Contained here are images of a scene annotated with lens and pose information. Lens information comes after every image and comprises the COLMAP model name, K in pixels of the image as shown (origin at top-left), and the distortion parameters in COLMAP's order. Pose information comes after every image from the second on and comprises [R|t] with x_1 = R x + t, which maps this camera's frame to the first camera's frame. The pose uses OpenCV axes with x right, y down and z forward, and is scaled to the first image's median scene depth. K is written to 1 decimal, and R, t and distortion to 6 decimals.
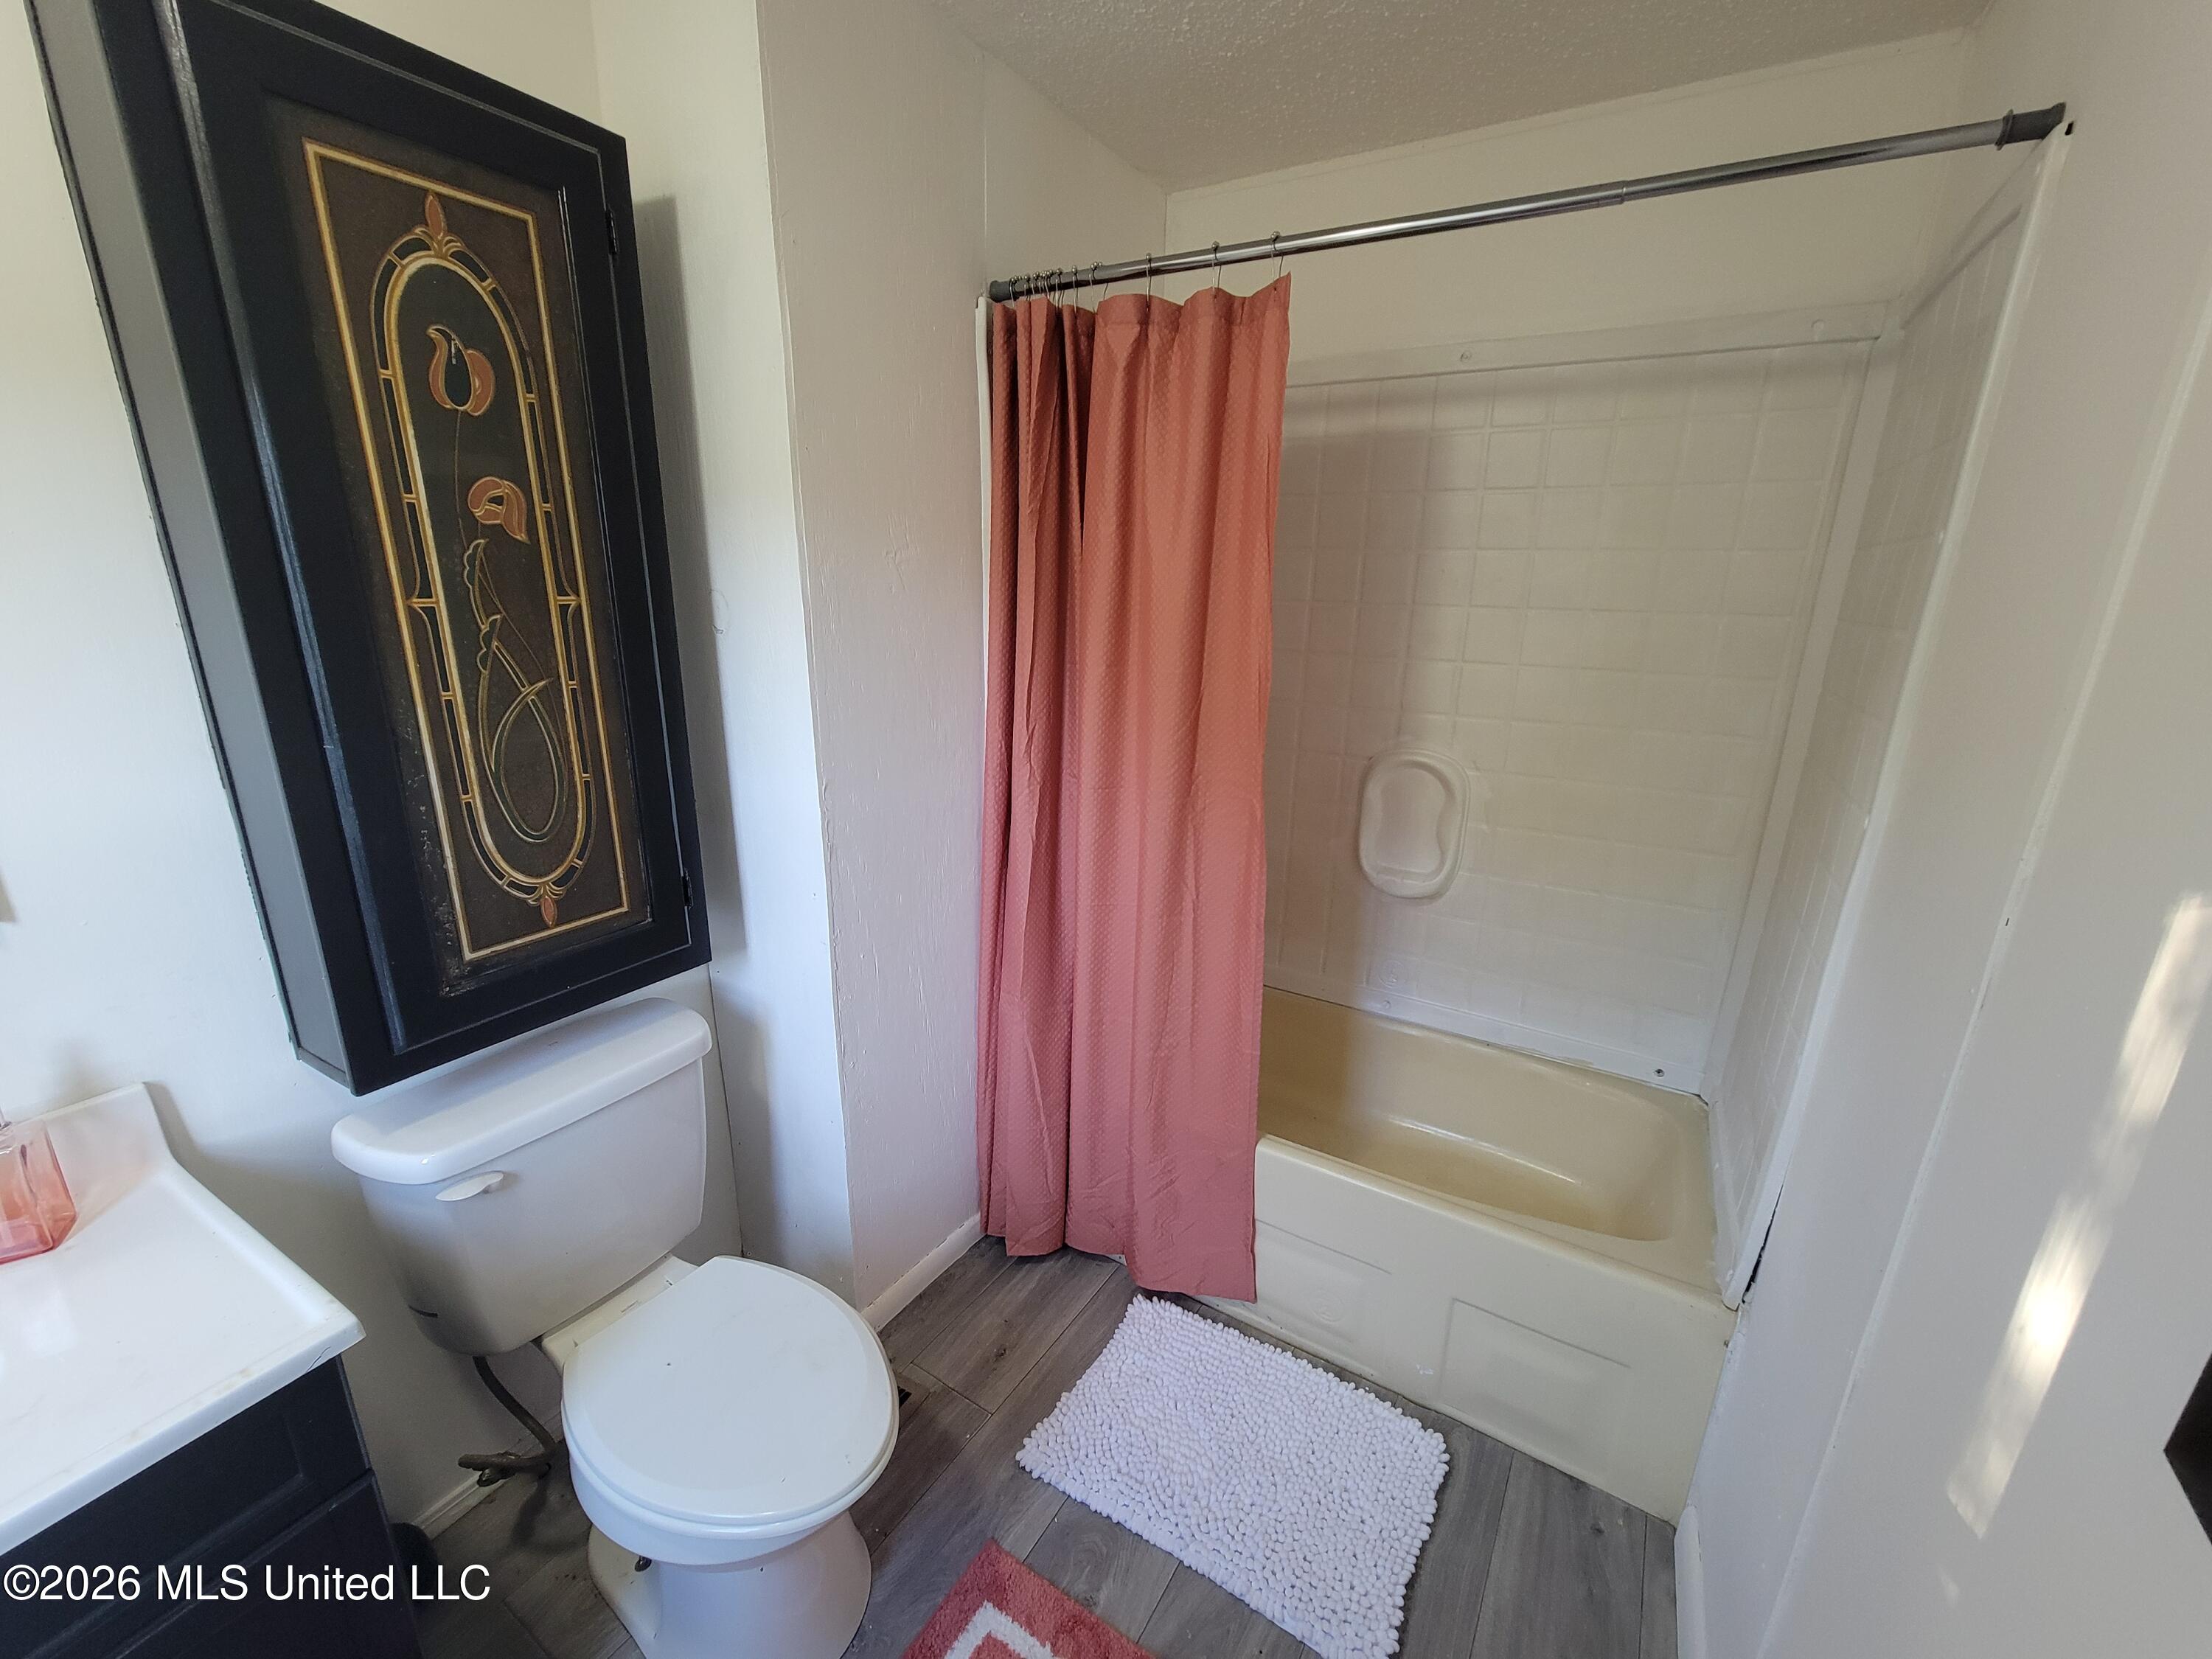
lens RADIAL K [[906.3, 0, 1108.9], [0, 906.3, 844.0], [0, 0, 1]] dist [-0.006531, 0.002605]
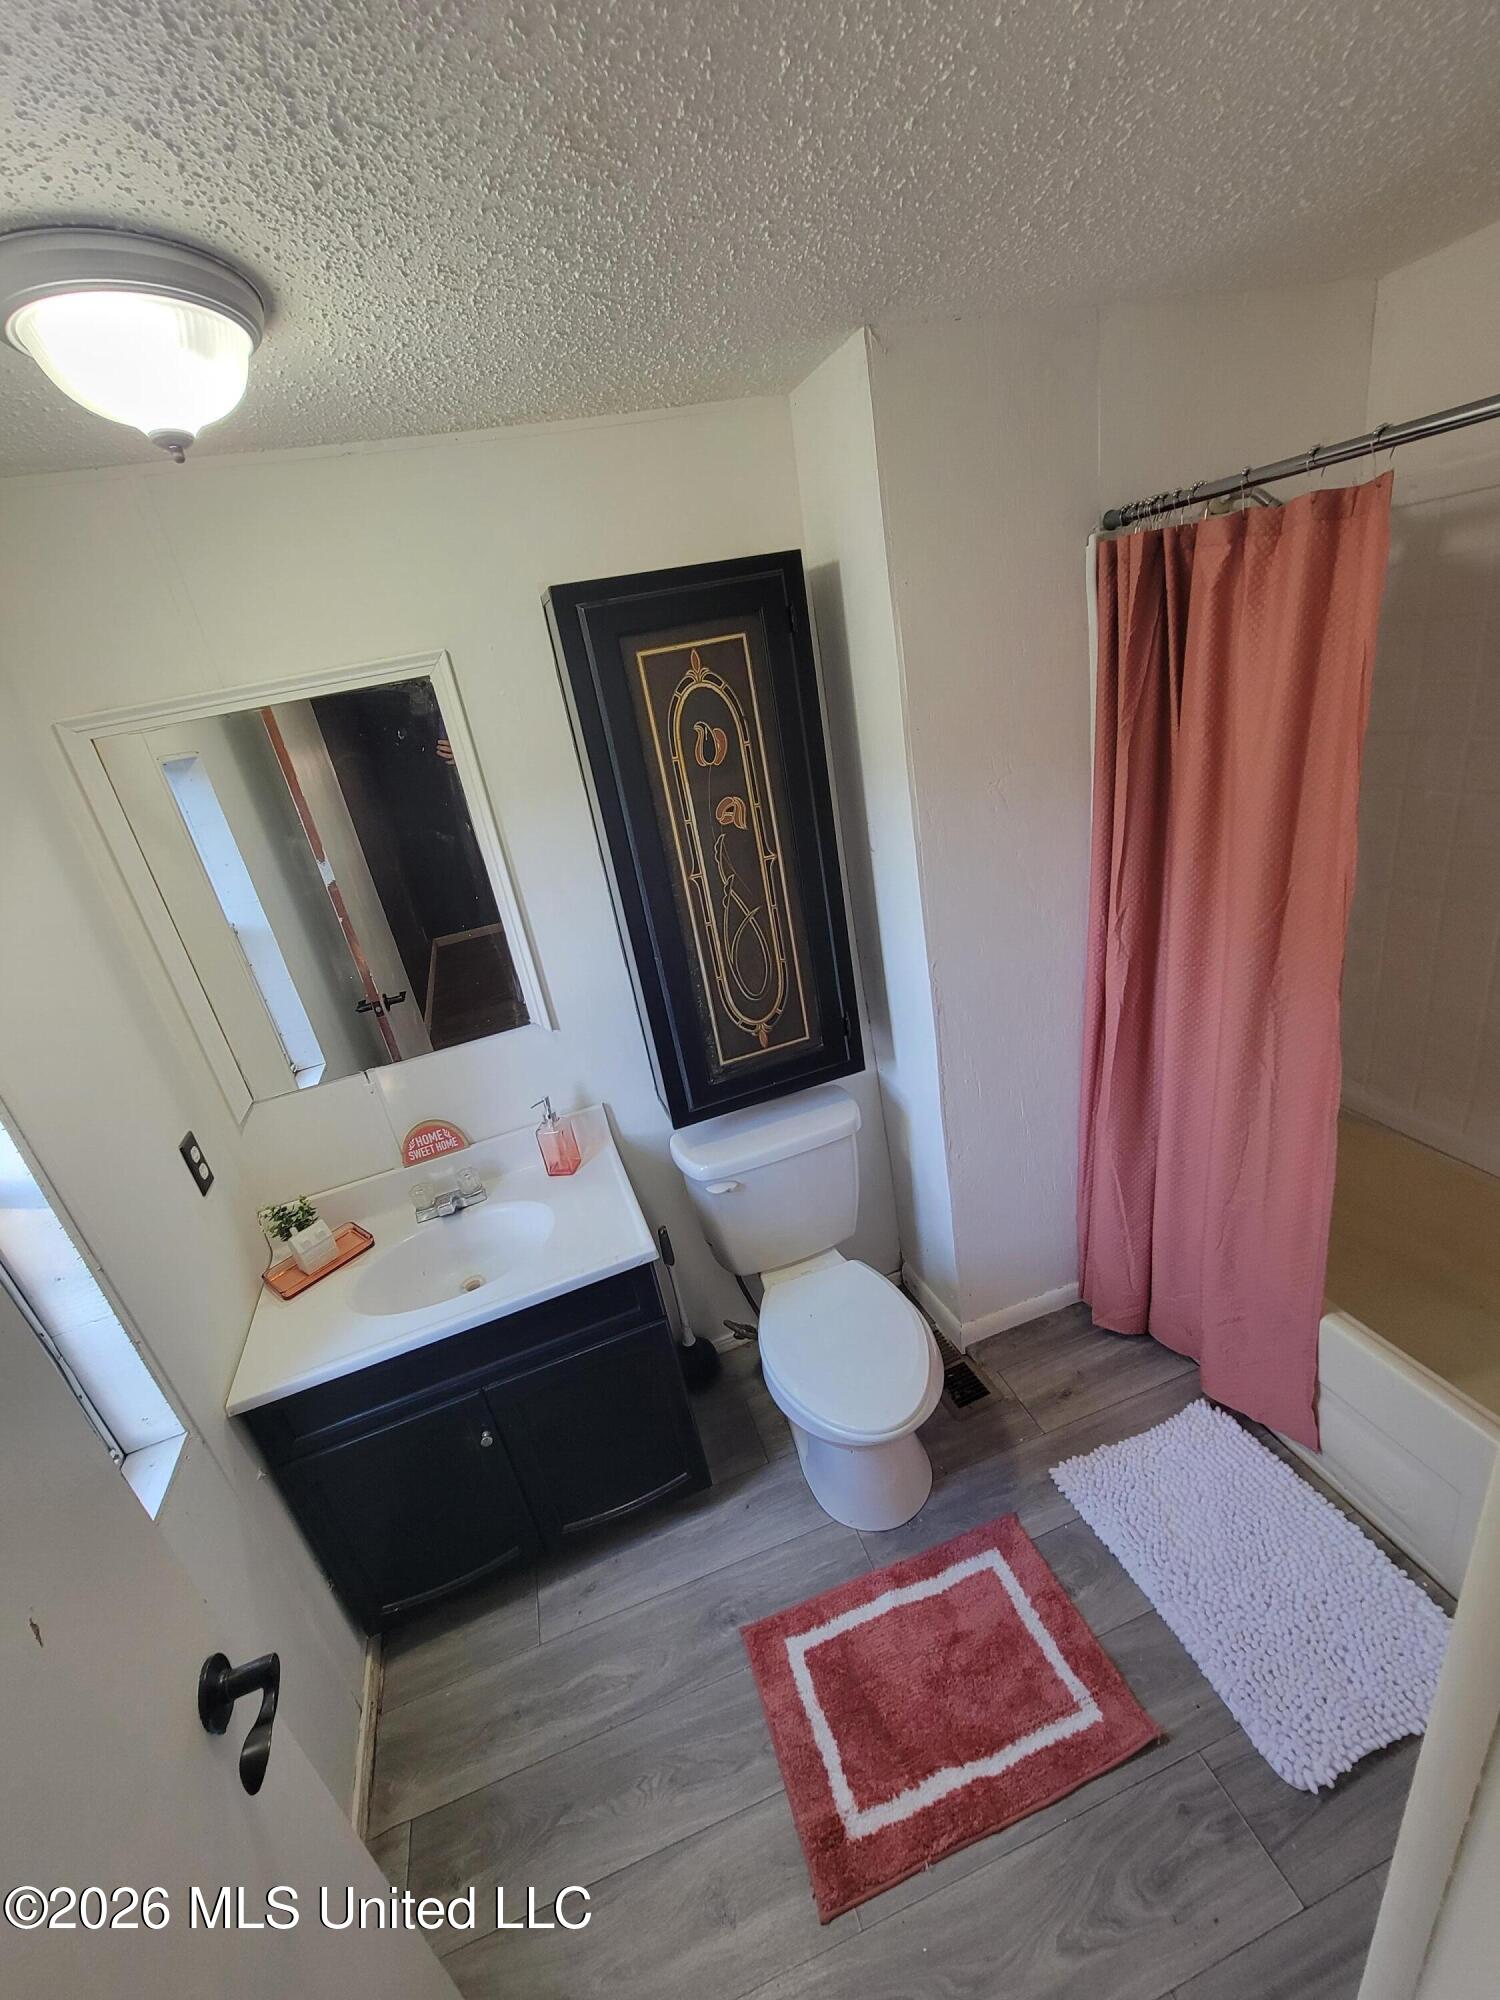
lens RADIAL K [[819.5, 0, 733.7], [0, 819.5, 999.9], [0, 0, 1]] dist [-0.006531, 0.002605]
pose [[0.738237, 0.112230, -0.665139, 0.301735], [-0.008288, 0.987497, 0.157423, -0.207614], [0.674490, -0.110703, 0.729937, -0.122907]]
